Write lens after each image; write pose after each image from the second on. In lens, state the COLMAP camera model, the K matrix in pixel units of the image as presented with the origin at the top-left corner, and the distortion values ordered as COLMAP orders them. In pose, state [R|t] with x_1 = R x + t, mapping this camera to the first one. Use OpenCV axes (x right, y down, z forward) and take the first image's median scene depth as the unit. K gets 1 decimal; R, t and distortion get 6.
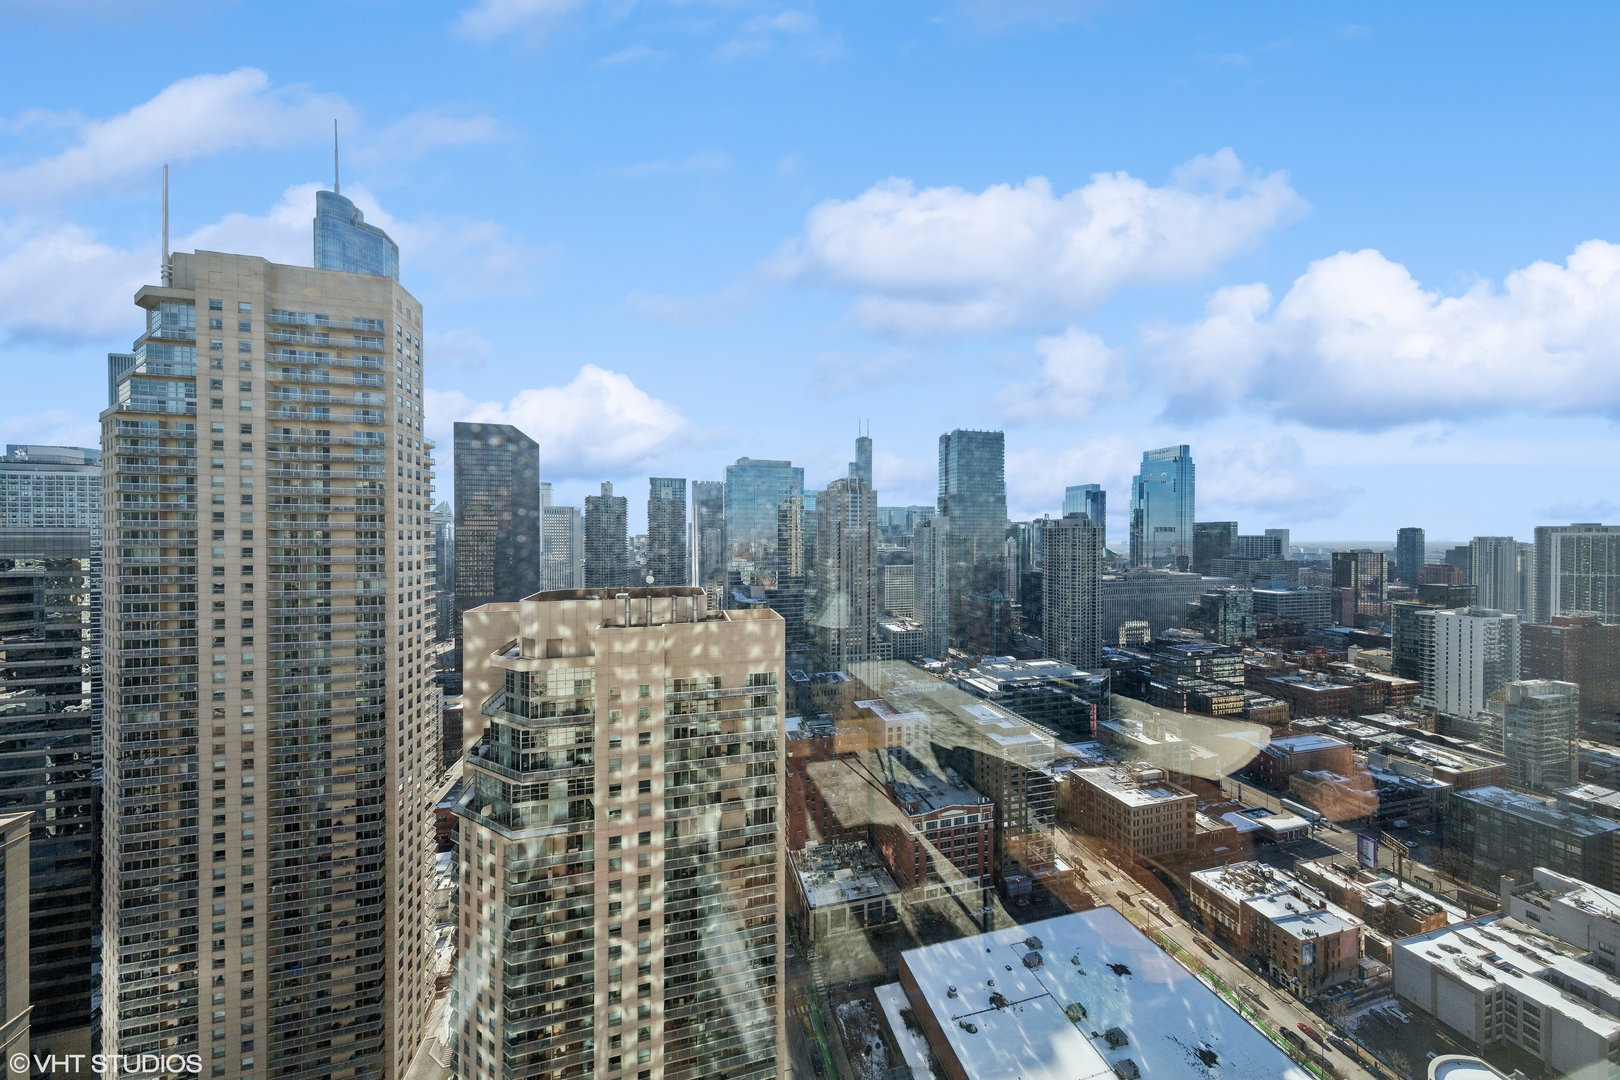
lens RADIAL K [[511.5, 0, 814.9], [0, 511.5, 540.1], [0, 0, 1]] dist [0.007049, -0.000047]
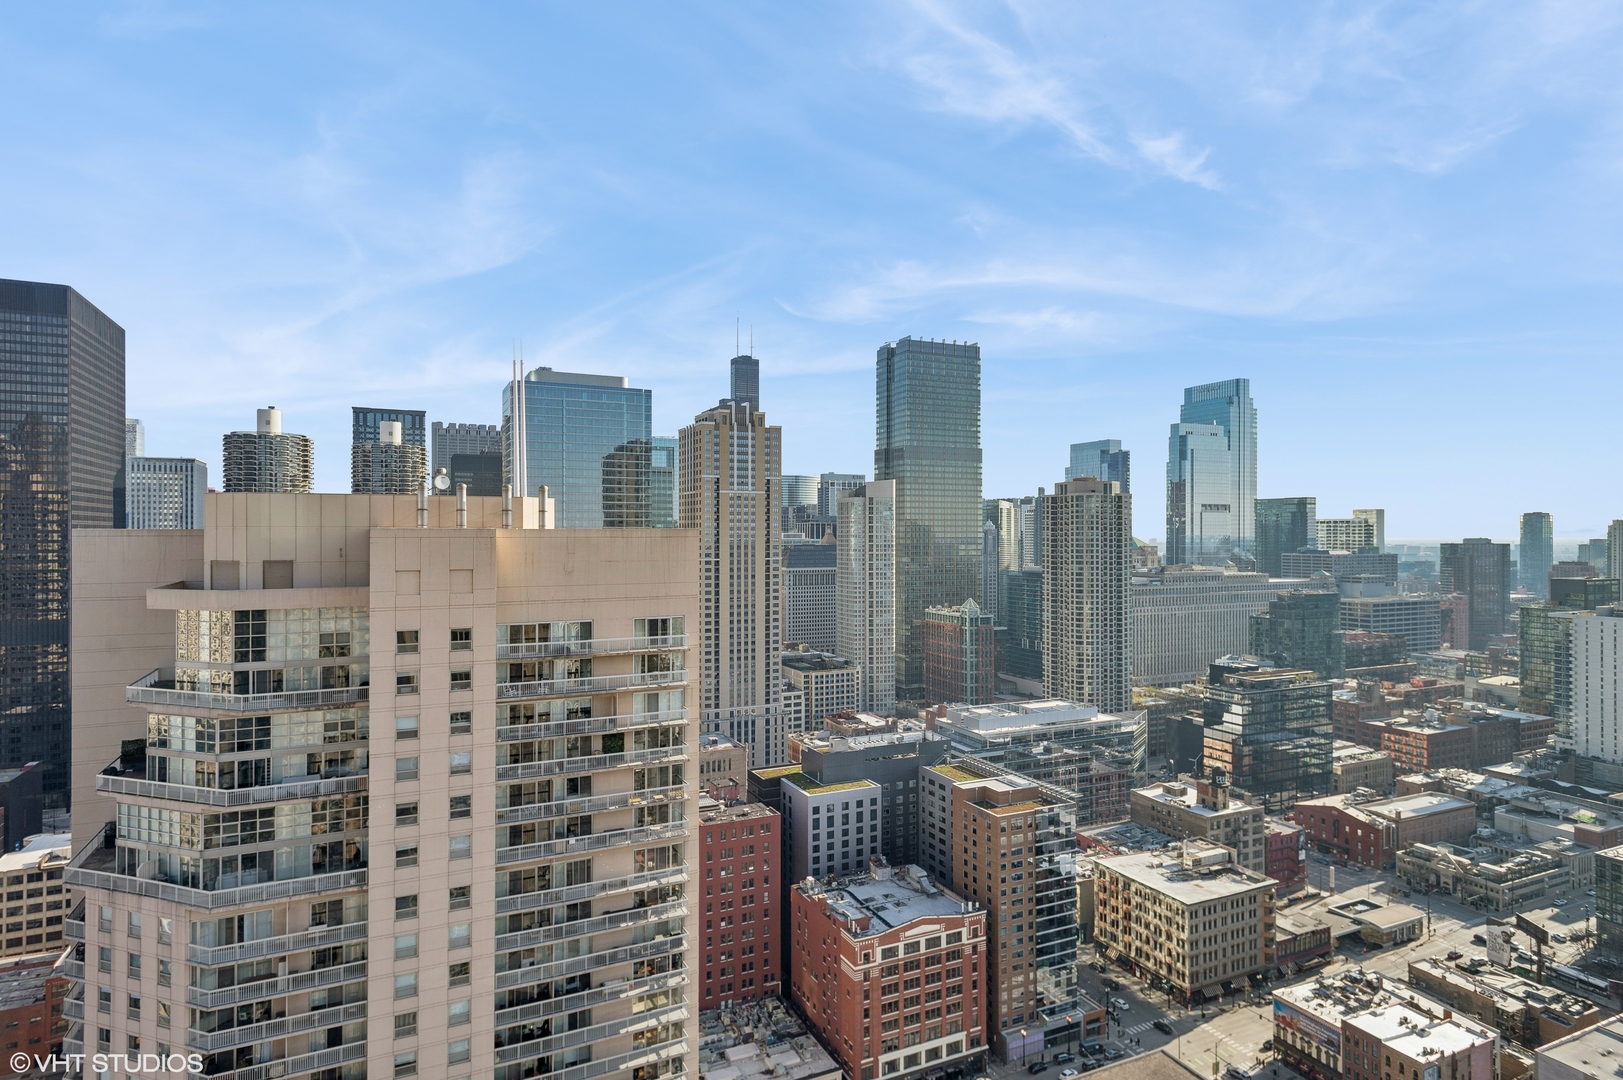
lens RADIAL K [[887.5, 0, 811.5], [0, 887.5, 540.0], [0, 0, 1]] dist [0.017831, -0.002555]
pose [[0.983929, -0.001863, 0.178552, -0.070296], [0.003347, 0.999962, -0.008010, 0.109961], [-0.178530, 0.008479, 0.983898, -0.030392]]
